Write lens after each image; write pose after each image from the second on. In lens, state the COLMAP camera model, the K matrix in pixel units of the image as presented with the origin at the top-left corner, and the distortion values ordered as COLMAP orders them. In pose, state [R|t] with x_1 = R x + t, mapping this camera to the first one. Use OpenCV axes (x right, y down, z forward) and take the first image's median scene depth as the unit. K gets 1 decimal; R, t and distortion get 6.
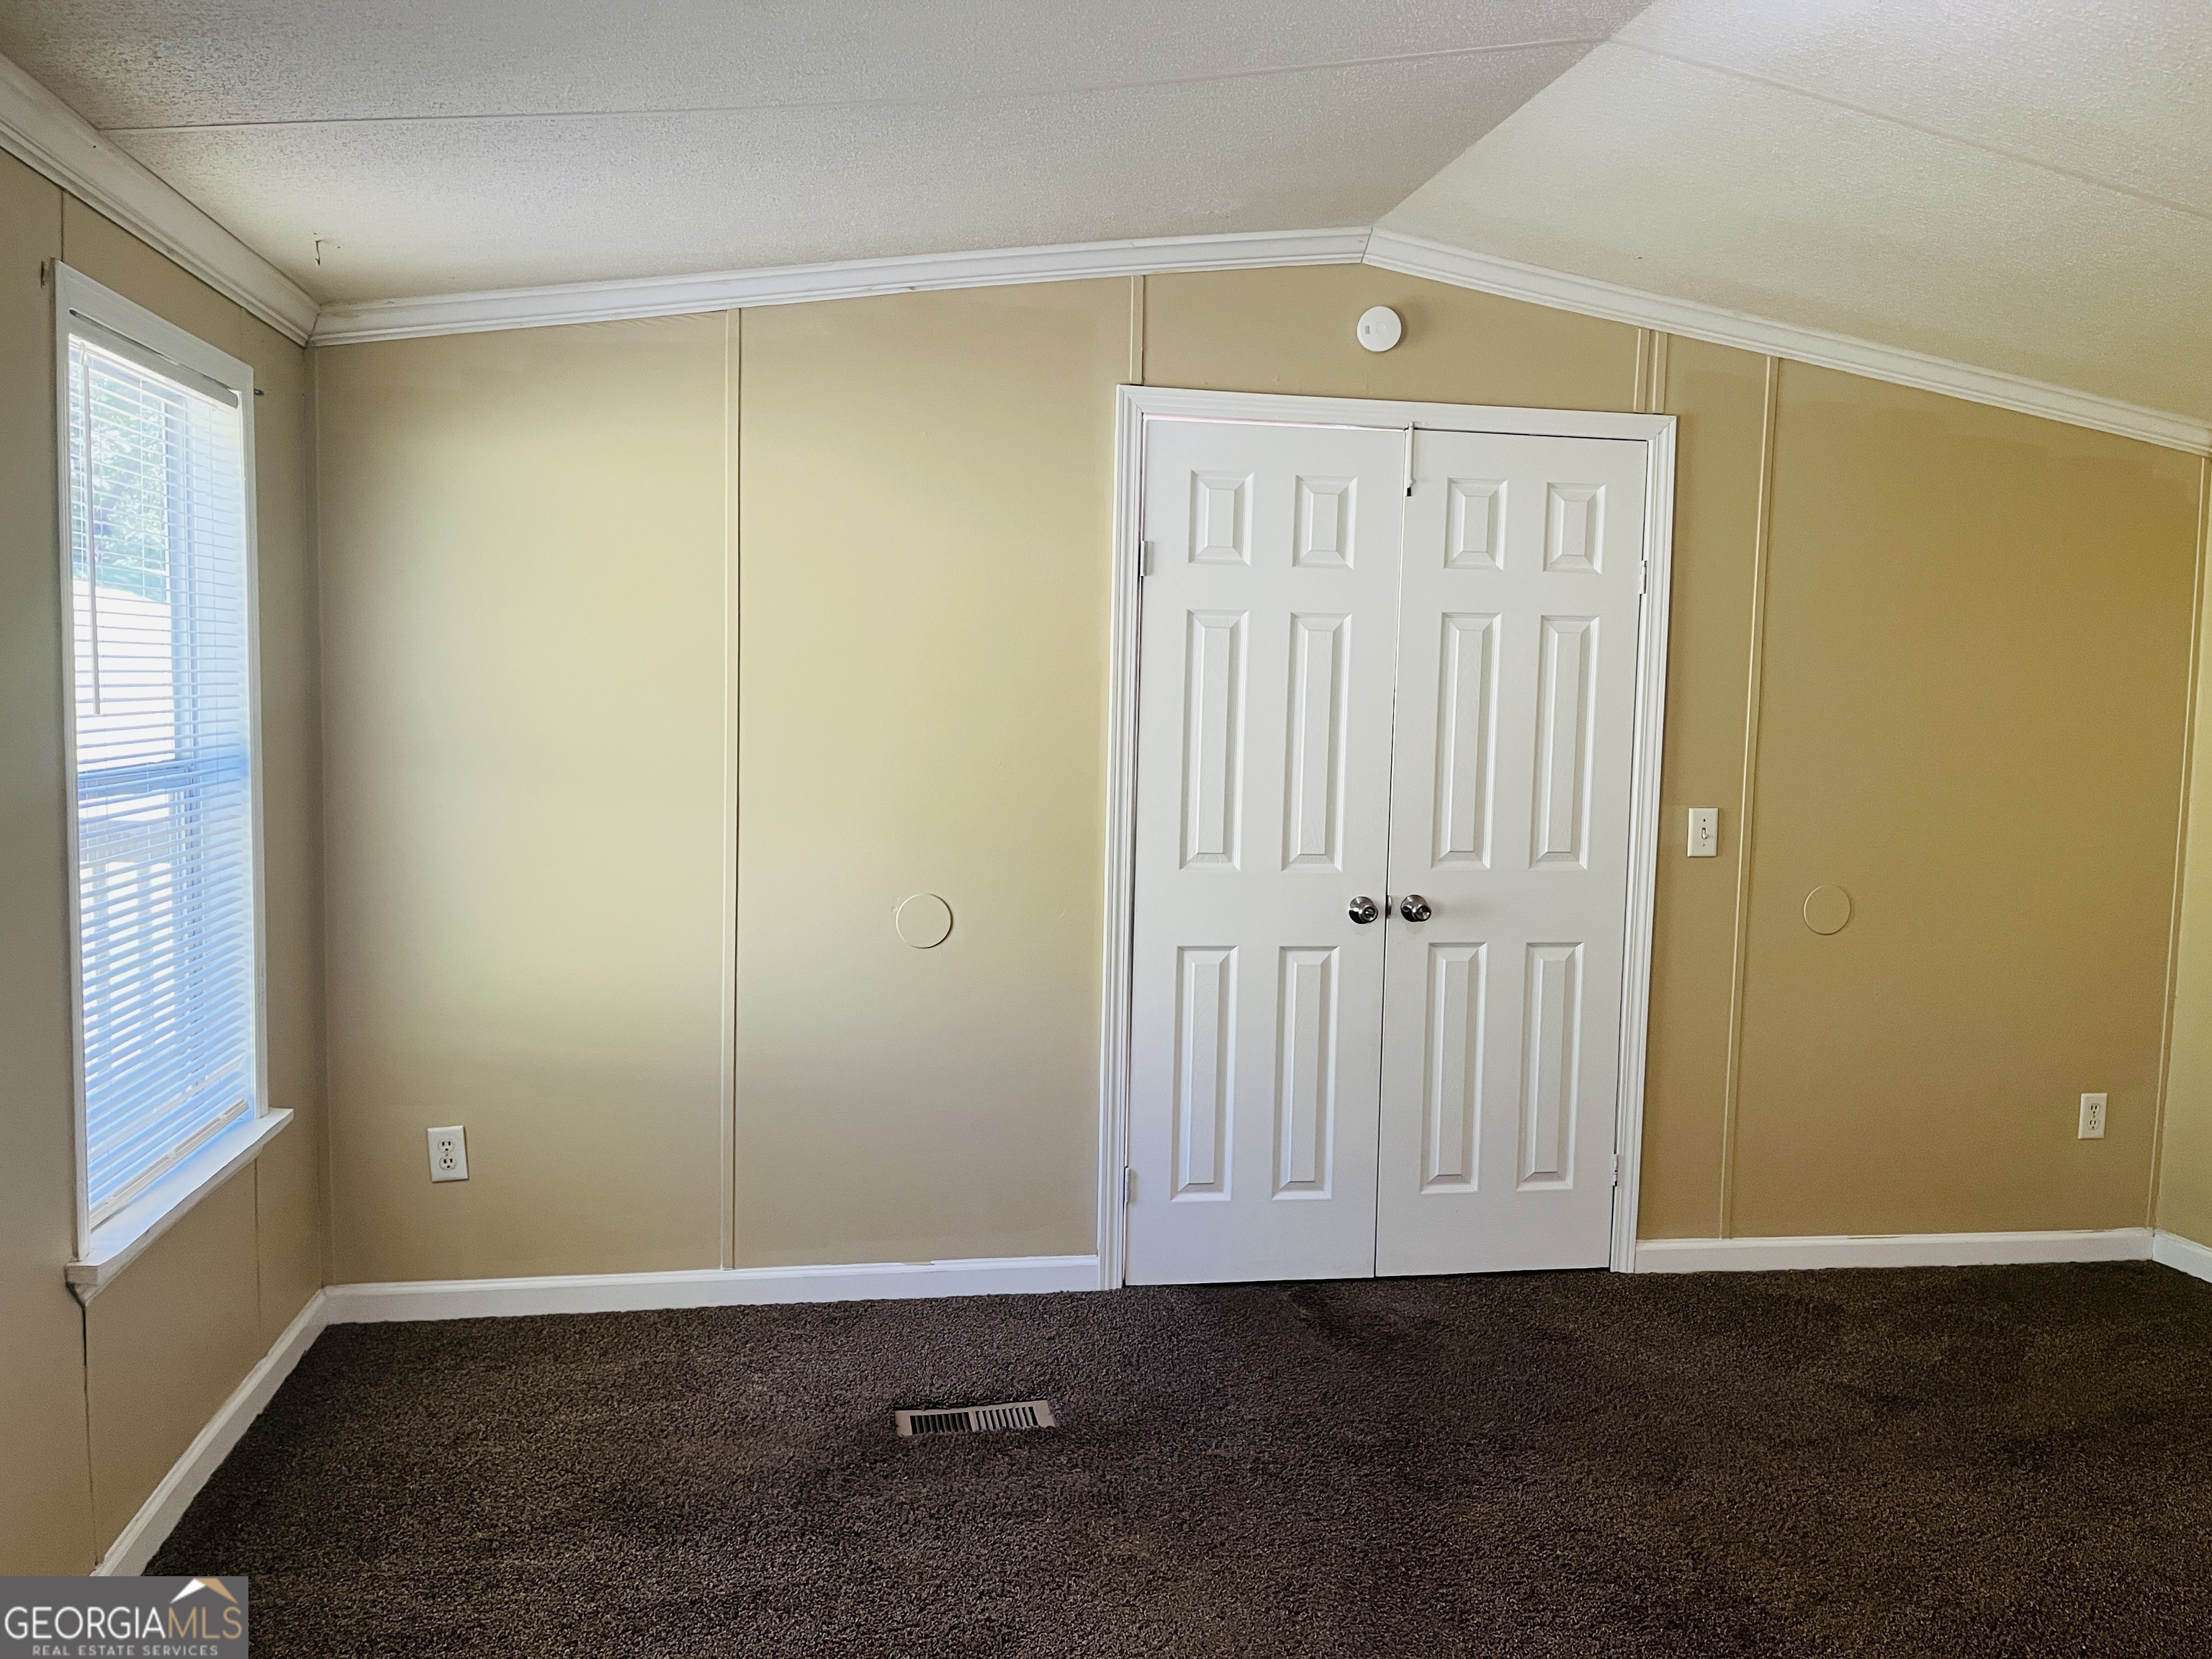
lens RADIAL K [[1685.2, 0, 1110.8], [0, 1685.2, 832.0], [0, 0, 1]] dist [0.067053, -0.074243]
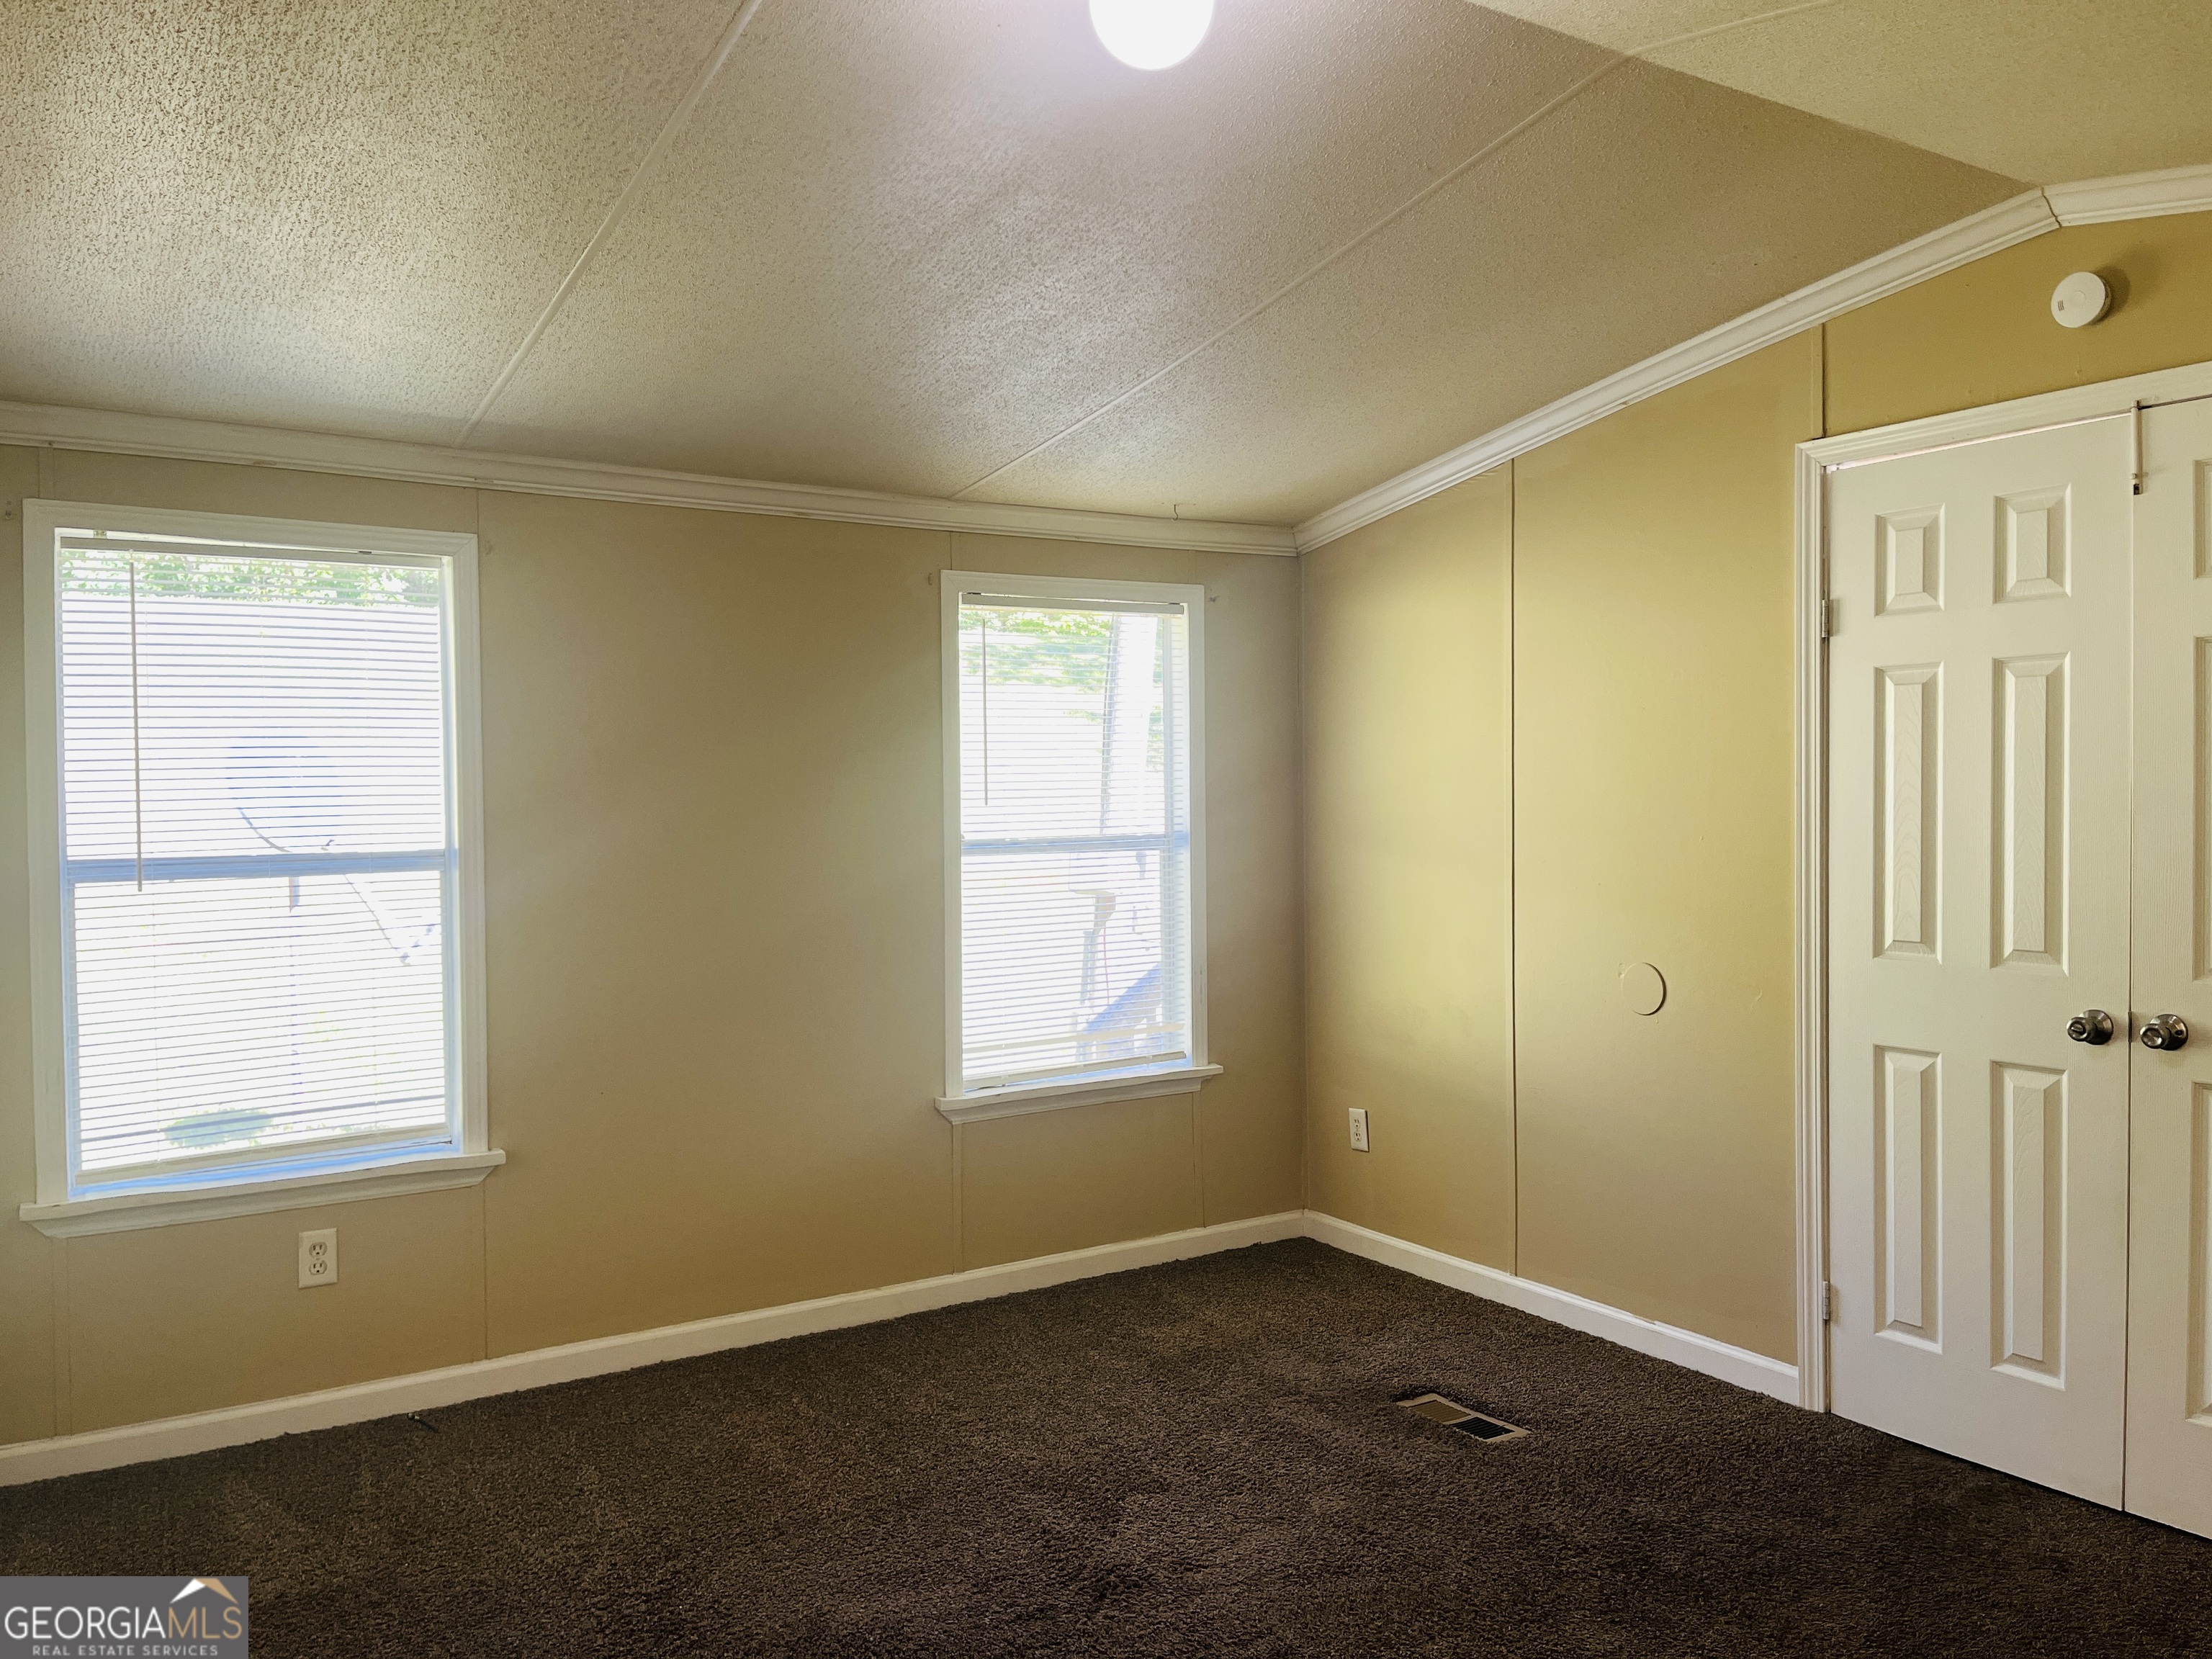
lens RADIAL K [[1685.2, 0, 1105.6], [0, 1685.2, 840.0], [0, 0, 1]] dist [0.067053, -0.074243]
pose [[0.378635, -0.002012, -0.925544, 0.728895], [-0.053156, 0.998300, -0.023916, 0.003168], [0.924018, 0.058253, 0.377885, 0.281398]]
